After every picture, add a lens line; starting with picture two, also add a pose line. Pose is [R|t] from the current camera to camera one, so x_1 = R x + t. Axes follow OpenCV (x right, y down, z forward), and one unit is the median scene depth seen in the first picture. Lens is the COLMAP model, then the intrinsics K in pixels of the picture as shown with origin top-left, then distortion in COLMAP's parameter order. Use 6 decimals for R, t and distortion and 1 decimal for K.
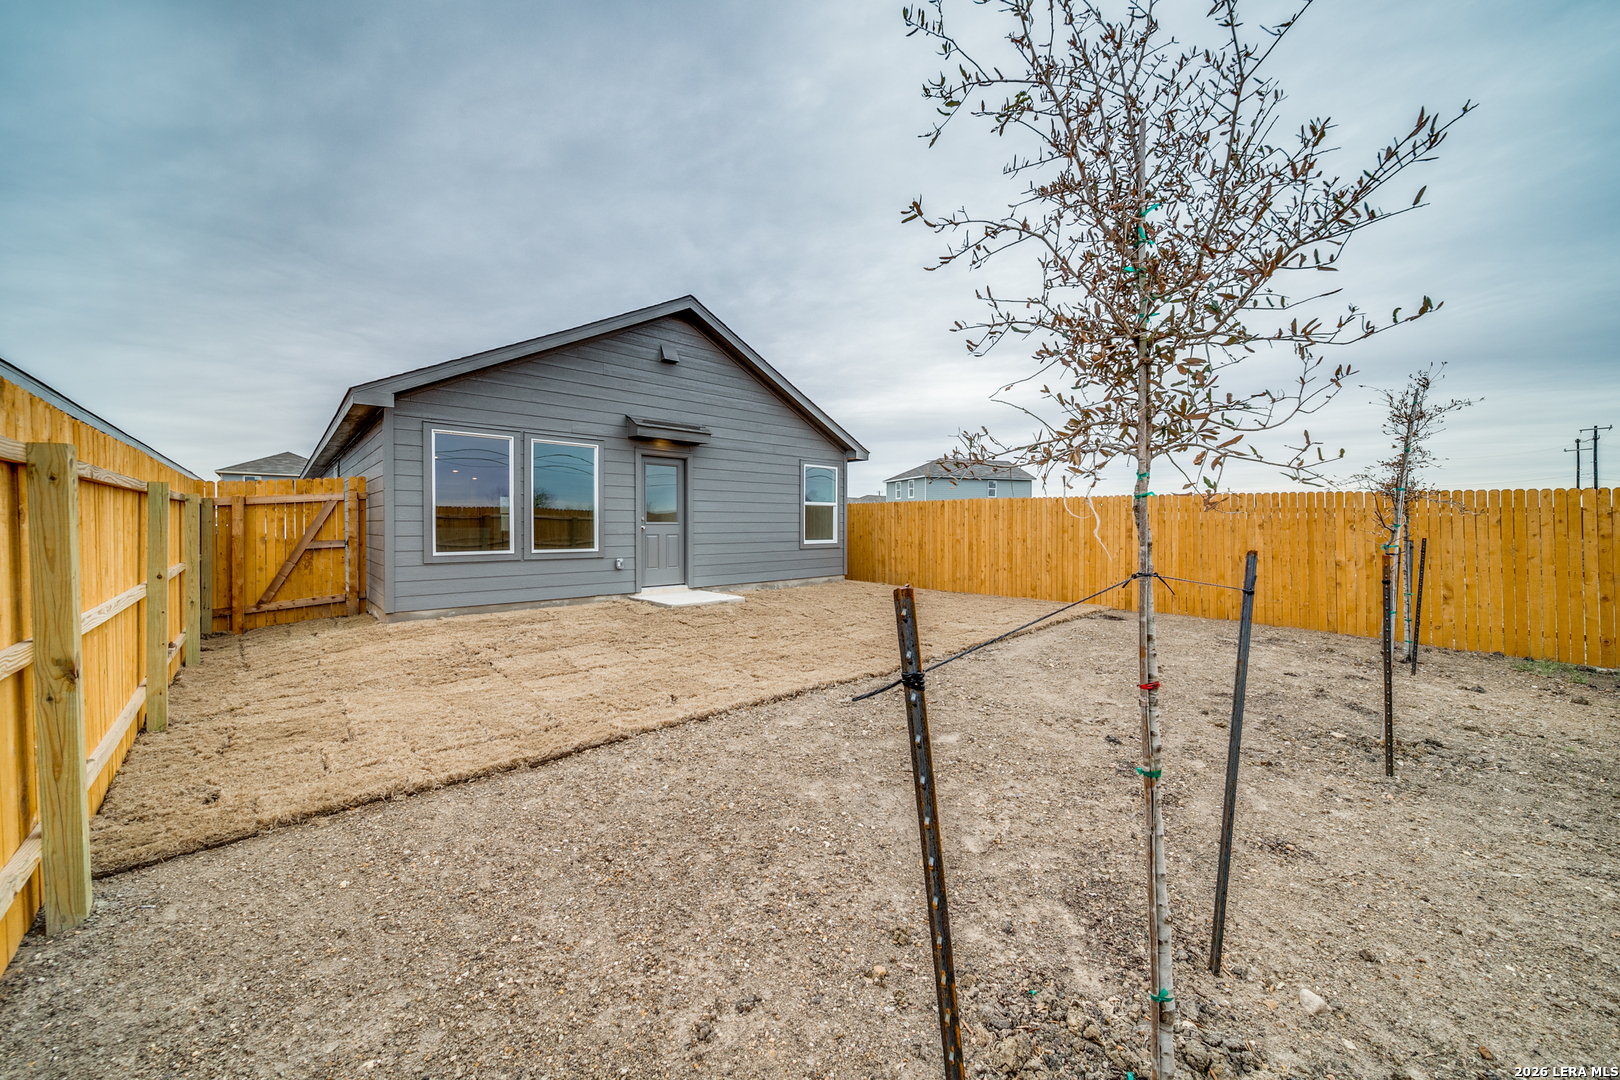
lens RADIAL K [[563.1, 0, 814.0], [0, 563.1, 529.9], [0, 0, 1]] dist [0.002594, 0.000177]
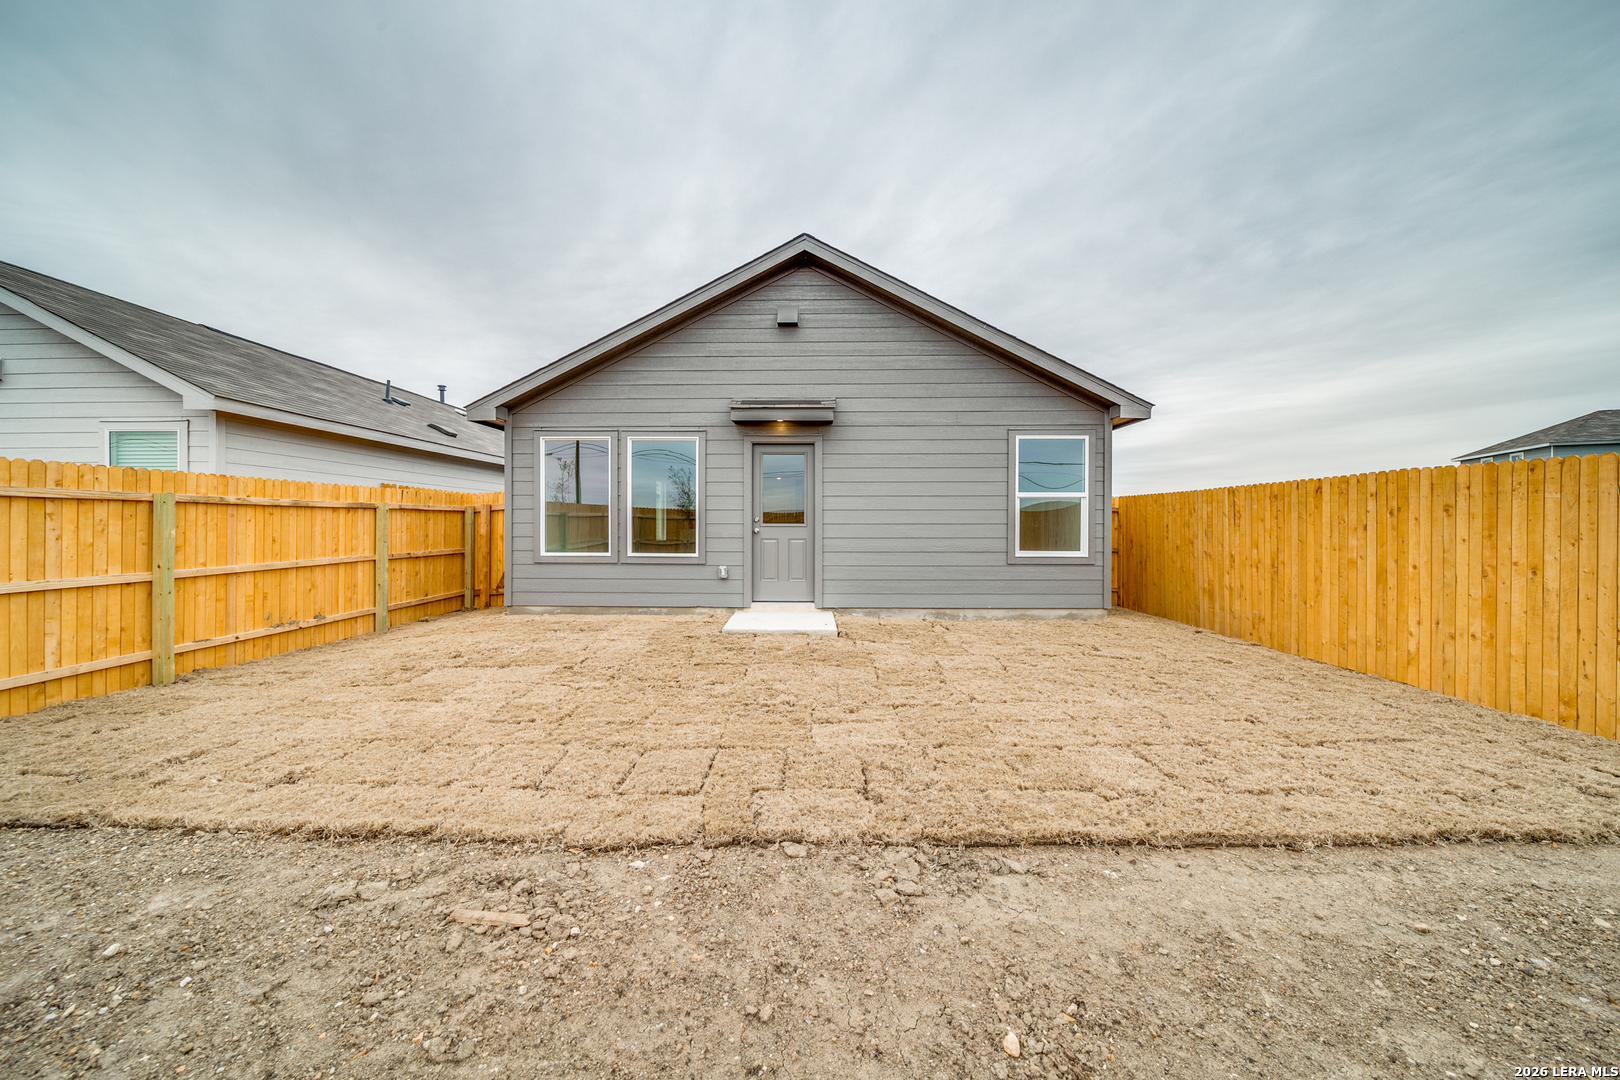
lens RADIAL K [[563.1, 0, 809.9], [0, 563.1, 529.2], [0, 0, 1]] dist [0.002594, 0.000177]
pose [[0.727018, 0.004186, -0.686606, 0.298717], [-0.008703, 0.999957, -0.003120, -0.003534], [0.686563, 0.008244, 0.727023, 0.405762]]
